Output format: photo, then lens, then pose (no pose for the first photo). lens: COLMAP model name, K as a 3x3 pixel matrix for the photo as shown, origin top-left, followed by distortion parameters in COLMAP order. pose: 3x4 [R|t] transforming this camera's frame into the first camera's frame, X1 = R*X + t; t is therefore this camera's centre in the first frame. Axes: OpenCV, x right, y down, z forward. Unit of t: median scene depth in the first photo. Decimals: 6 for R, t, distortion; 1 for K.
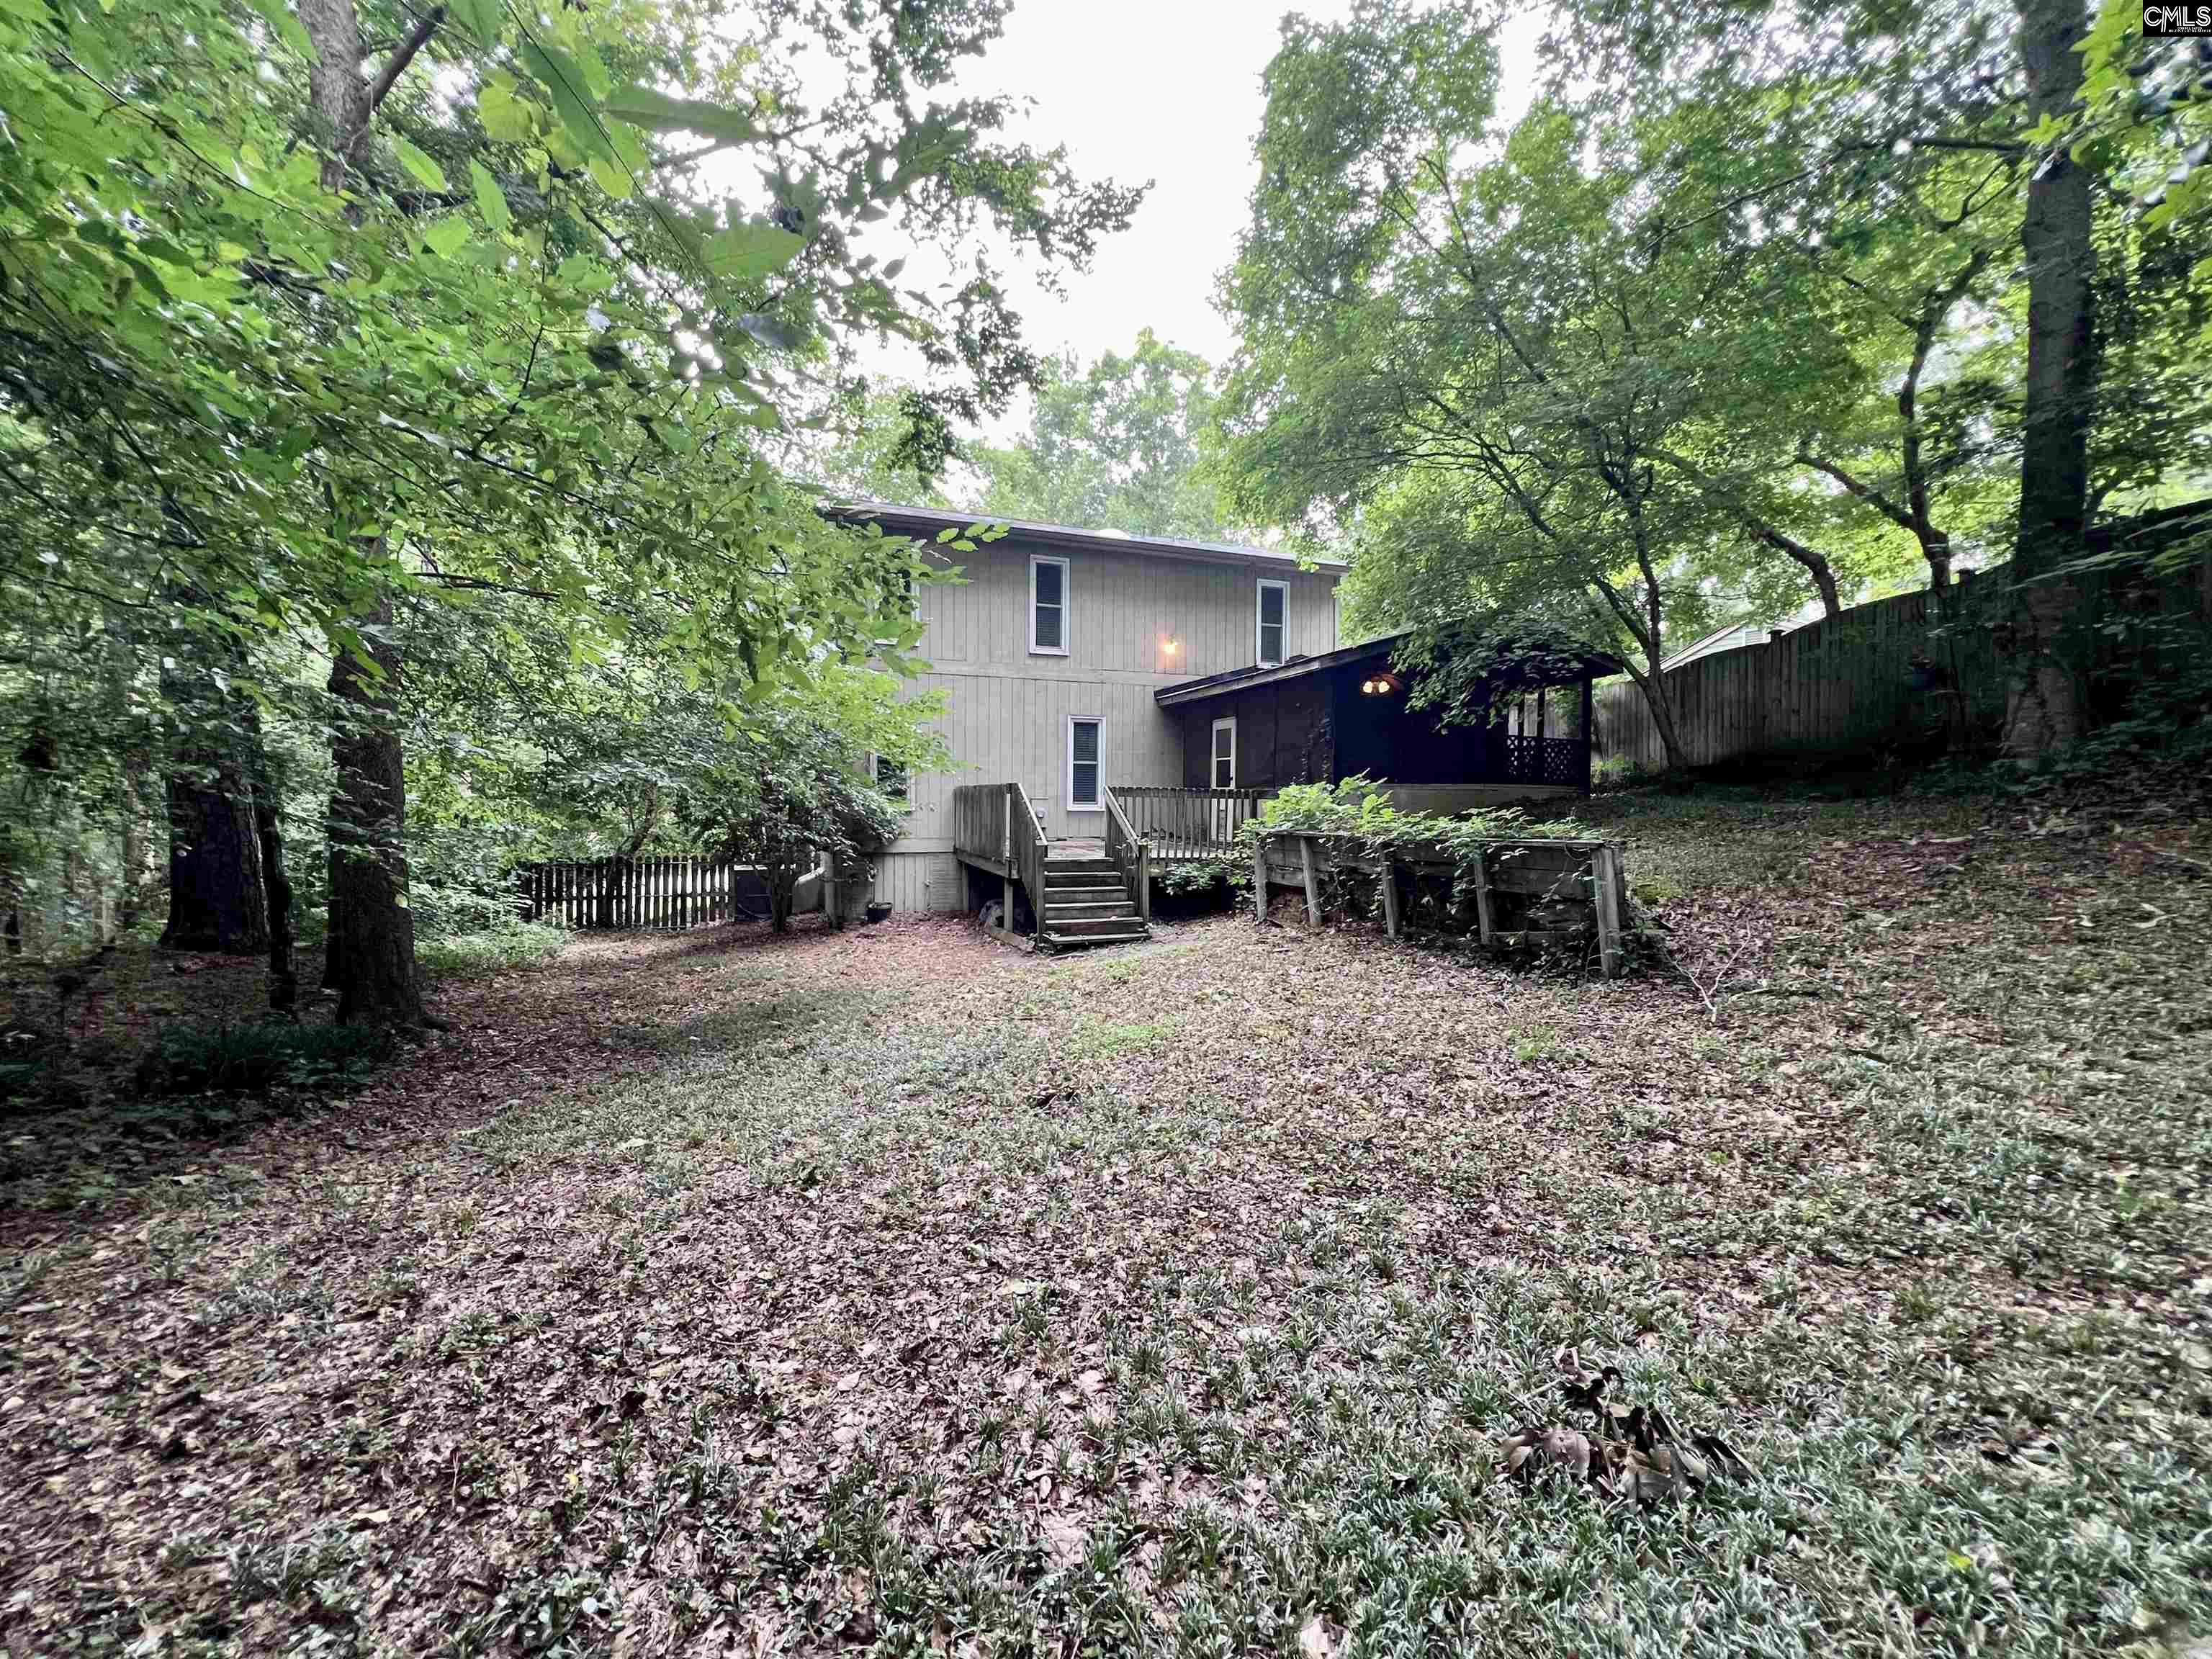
lens RADIAL K [[885.8, 0, 1106.0], [0, 885.8, 829.5], [0, 0, 1]] dist [-0.001588, -0.000058]
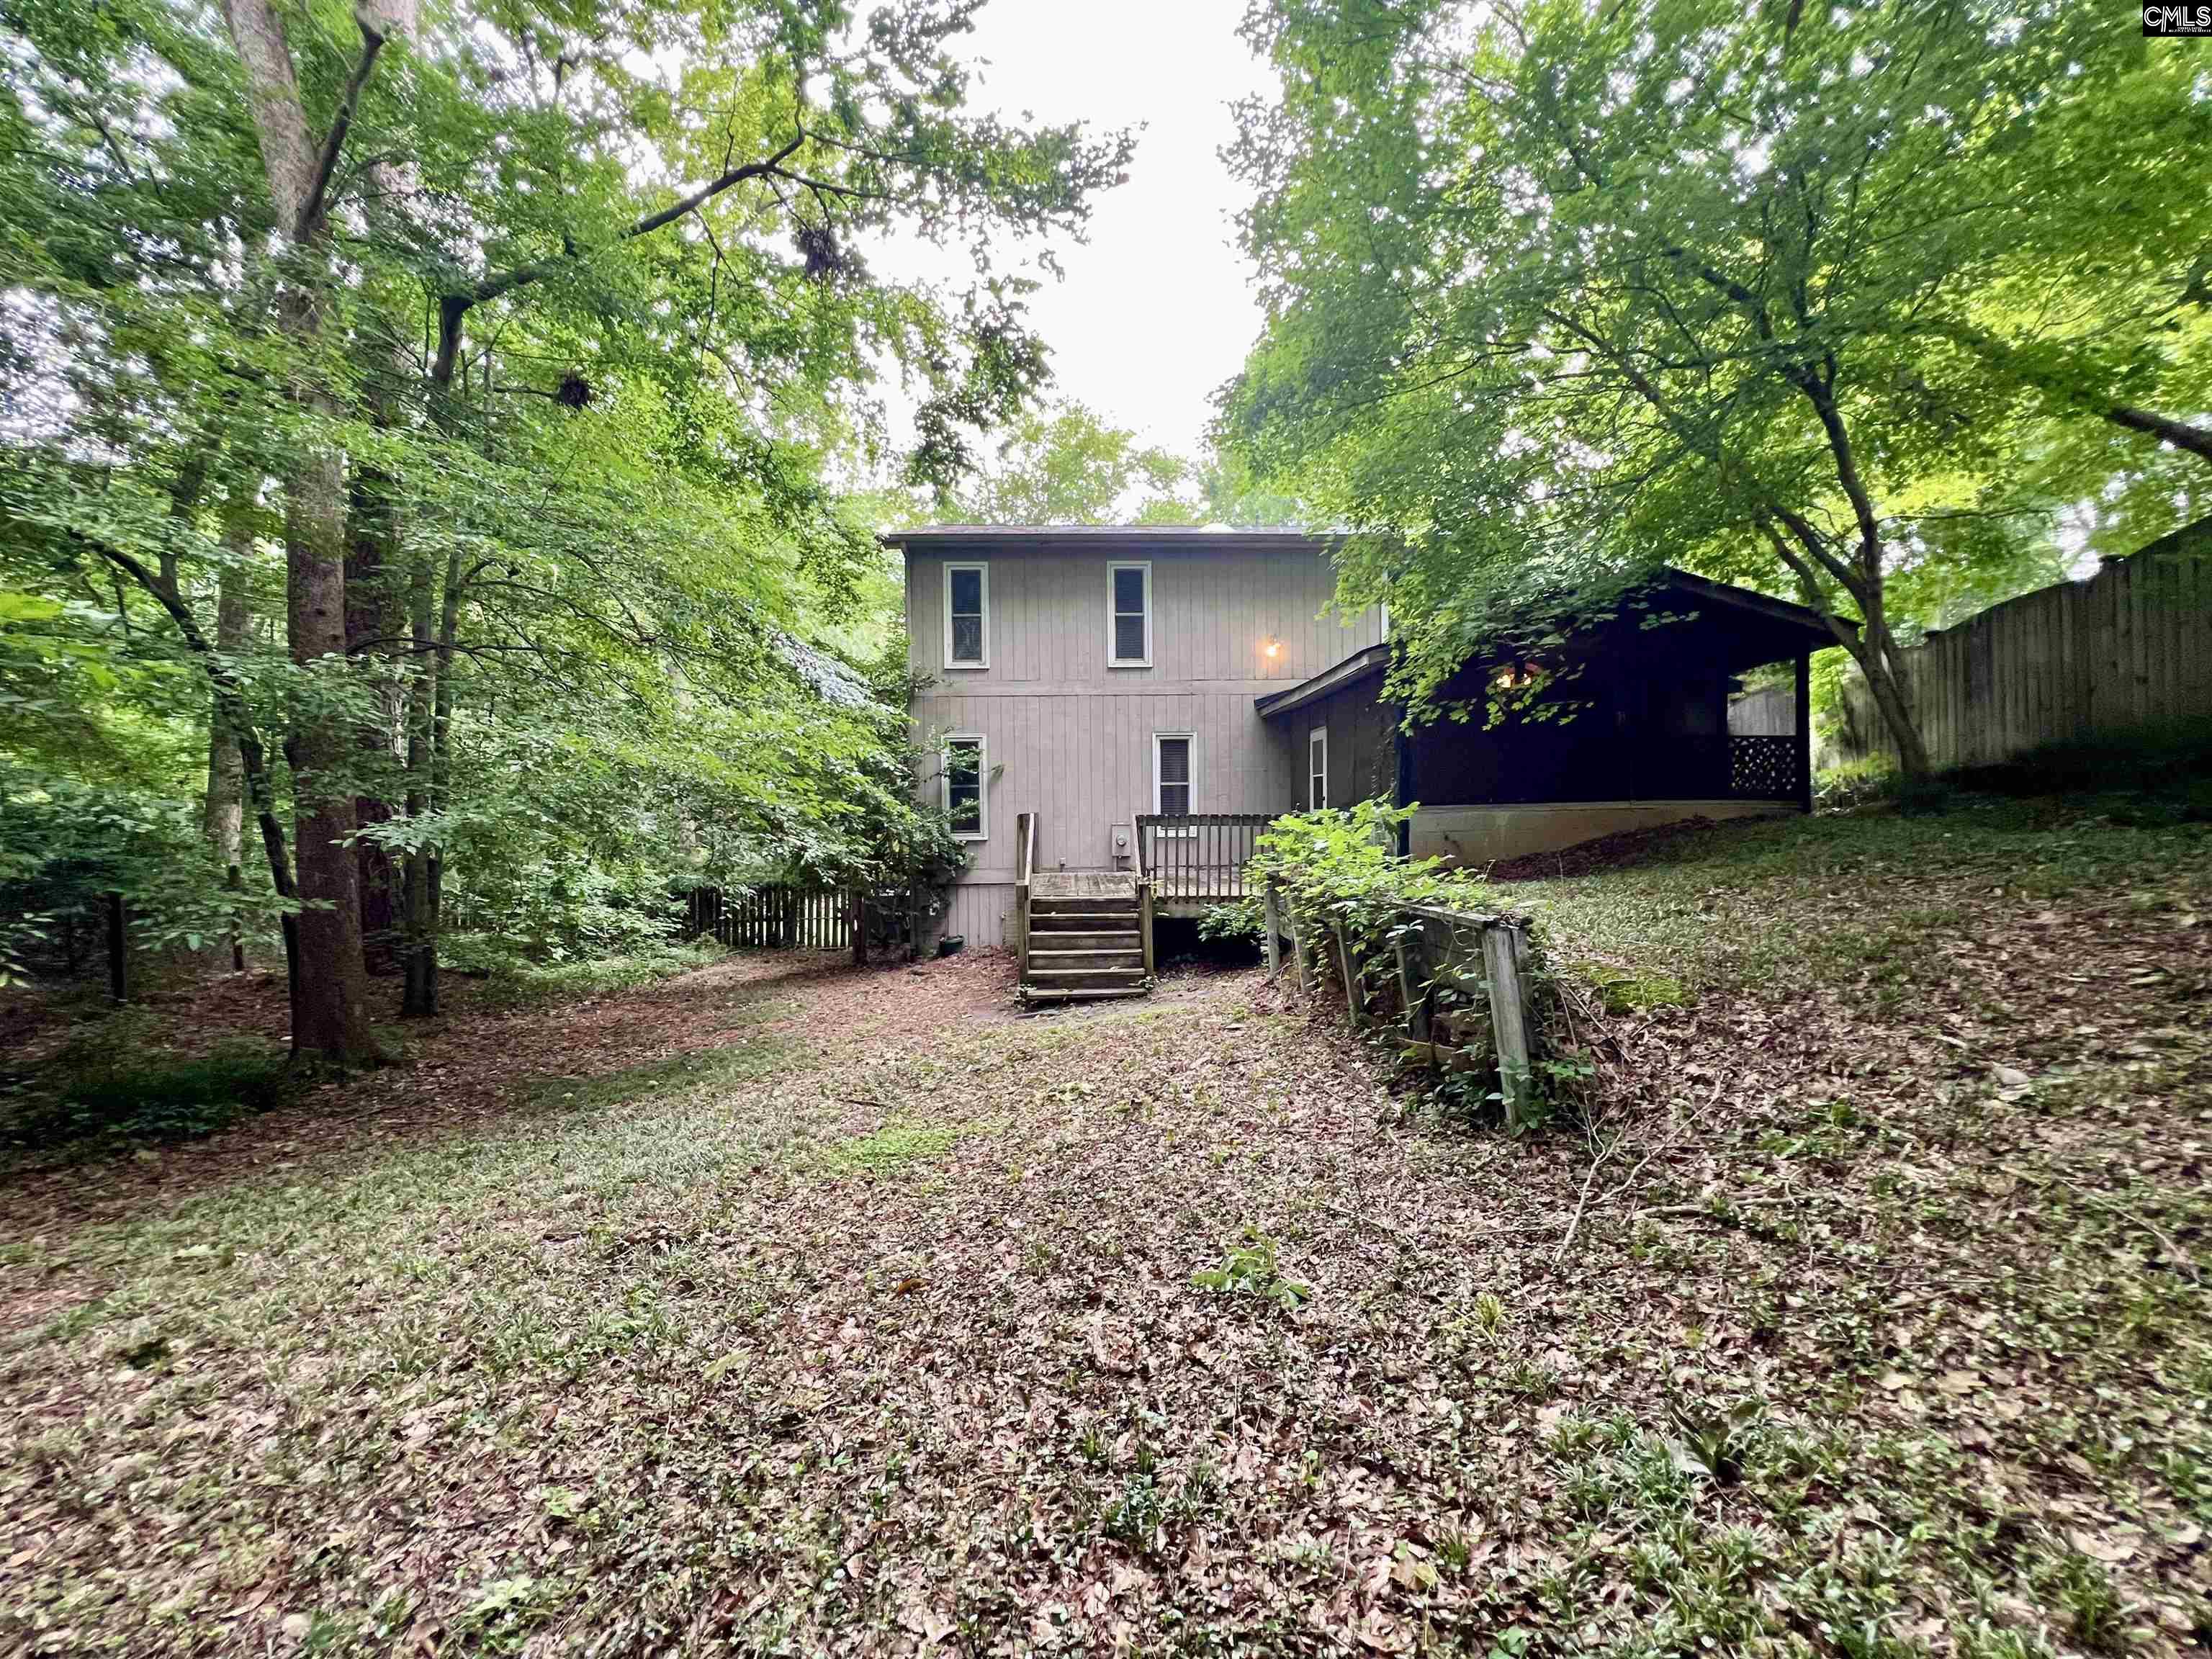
lens RADIAL K [[885.8, 0, 1106.0], [0, 885.8, 829.5], [0, 0, 1]] dist [-0.001588, -0.000058]
pose [[0.952417, -0.015092, -0.304425, 0.217408], [0.011150, 0.999830, -0.014686, -0.019322], [0.304595, 0.010593, 0.952423, 0.138754]]
